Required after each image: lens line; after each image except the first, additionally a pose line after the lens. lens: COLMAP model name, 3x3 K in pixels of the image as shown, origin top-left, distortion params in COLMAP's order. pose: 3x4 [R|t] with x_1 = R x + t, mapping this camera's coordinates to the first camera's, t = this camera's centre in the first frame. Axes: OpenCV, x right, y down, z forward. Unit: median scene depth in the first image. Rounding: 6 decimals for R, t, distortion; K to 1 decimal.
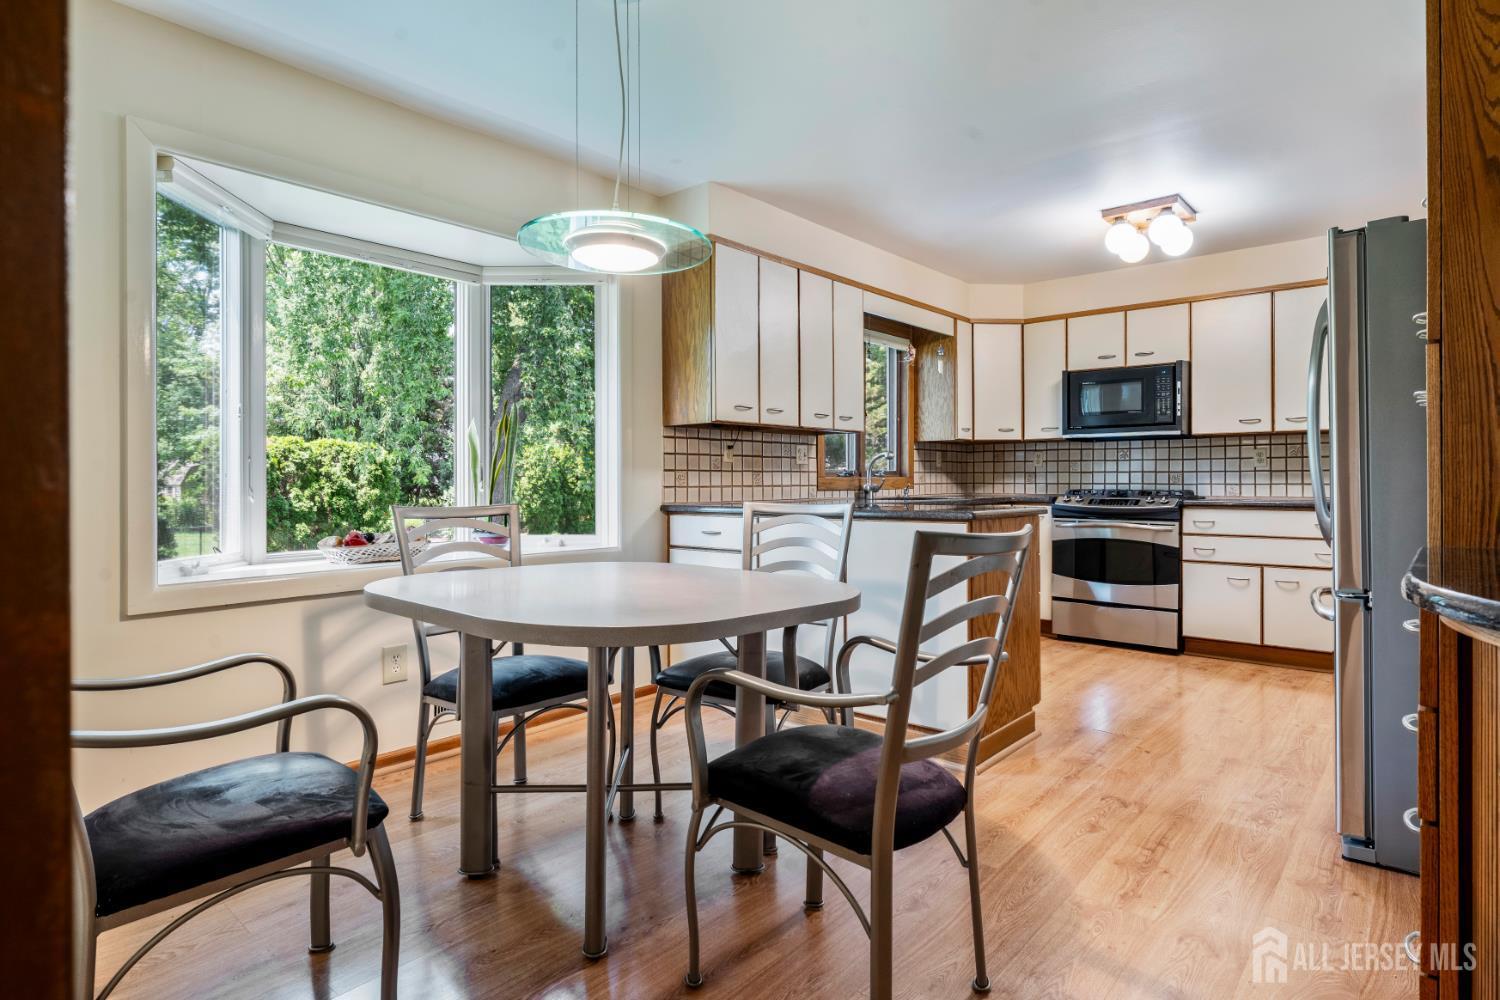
lens RADIAL K [[793.1, 0, 754.2], [0, 793.1, 490.0], [0, 0, 1]] dist [-0.004448, -0.000399]
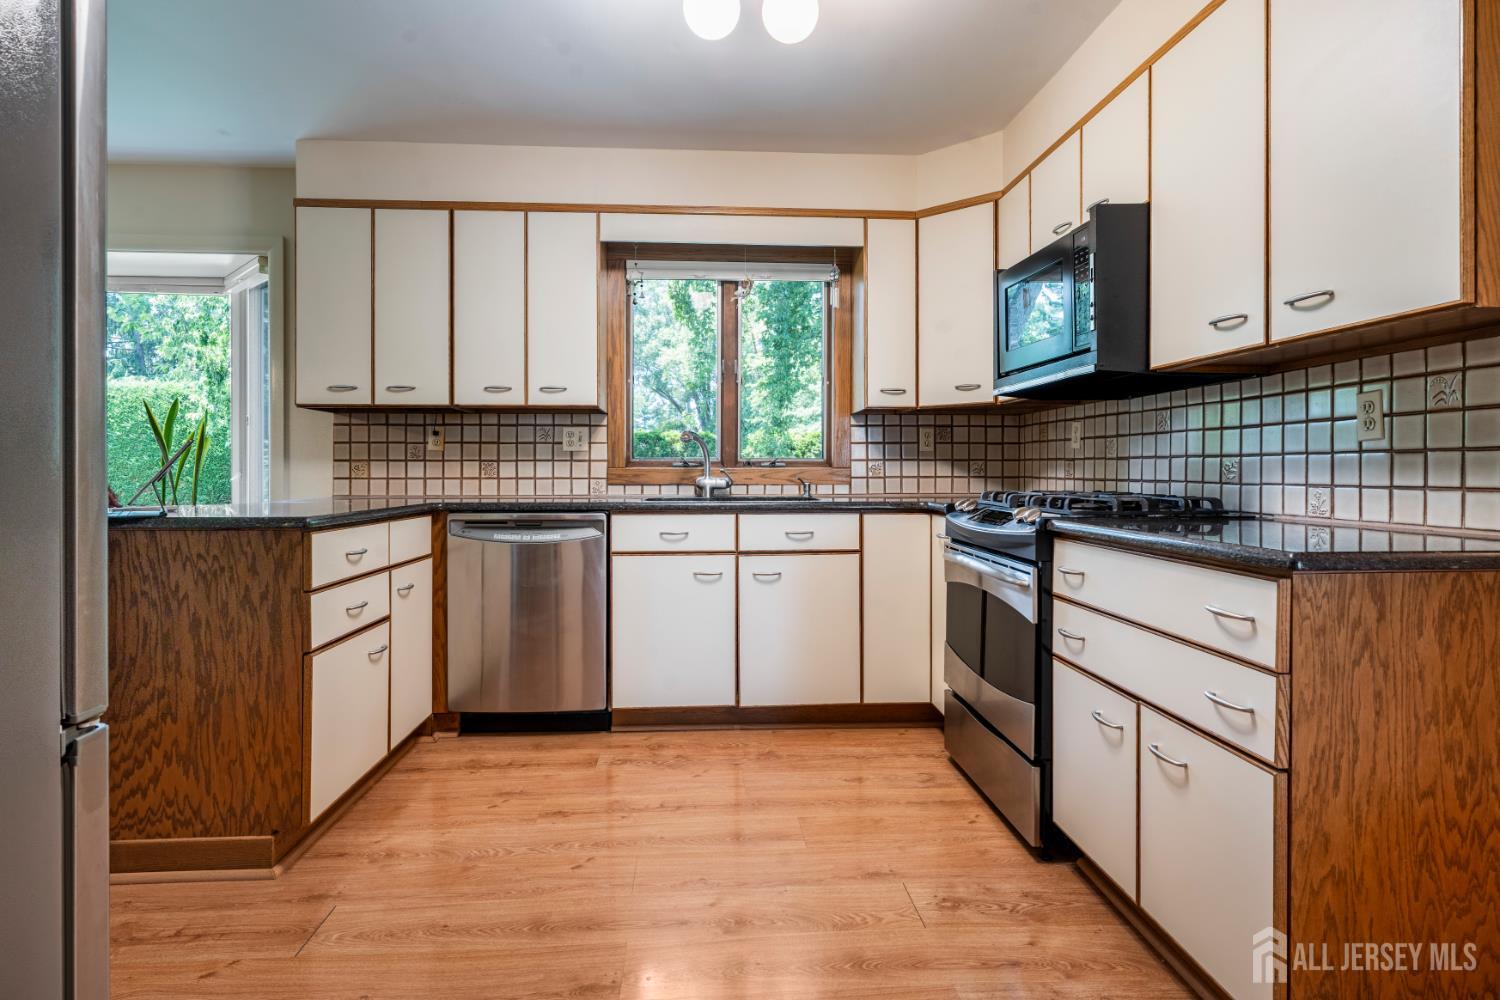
lens RADIAL K [[793.1, 0, 741.4], [0, 793.1, 472.7], [0, 0, 1]] dist [-0.004448, -0.000399]
pose [[0.711907, 0.004839, -0.702257, 0.694491], [-0.011000, 0.999930, -0.004261, -0.009305], [0.702188, 0.010758, 0.711911, 0.531002]]
